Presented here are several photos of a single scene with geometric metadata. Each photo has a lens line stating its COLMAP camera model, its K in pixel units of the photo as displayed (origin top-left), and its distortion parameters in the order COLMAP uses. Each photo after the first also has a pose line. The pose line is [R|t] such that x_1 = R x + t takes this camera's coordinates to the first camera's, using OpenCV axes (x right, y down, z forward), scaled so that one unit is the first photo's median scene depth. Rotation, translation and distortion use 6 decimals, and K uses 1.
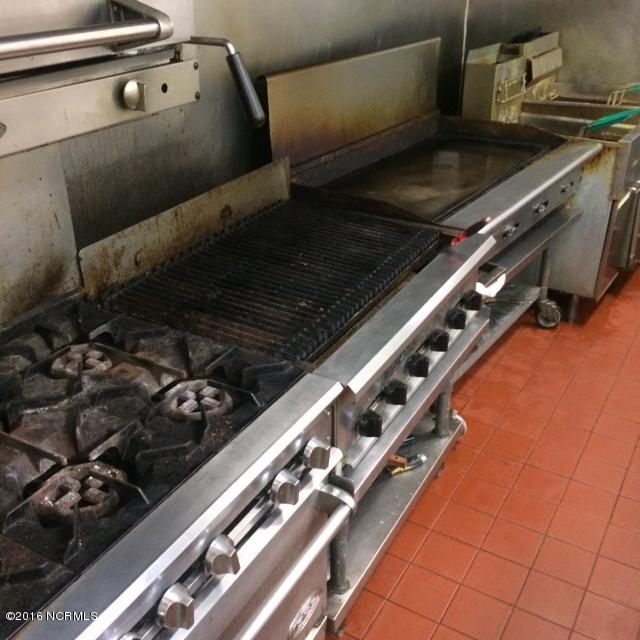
lens RADIAL K [[723.5, 0, 327.1], [0, 723.5, 321.0], [0, 0, 1]] dist [0.049960, -0.030380]
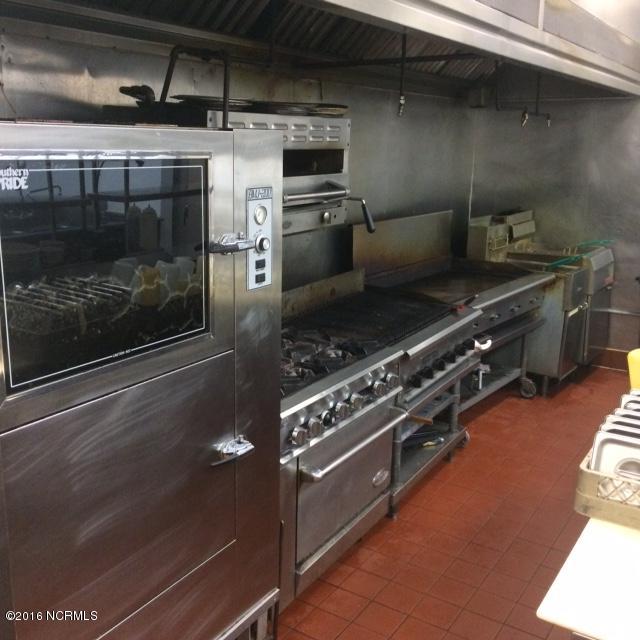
lens RADIAL K [[723.5, 0, 327.1], [0, 723.5, 321.0], [0, 0, 1]] dist [0.049960, -0.030380]
pose [[0.999118, 0.031294, -0.028016, -0.068563], [-0.036927, 0.972291, -0.230838, 0.231281], [0.020016, 0.231669, 0.972589, -0.507991]]
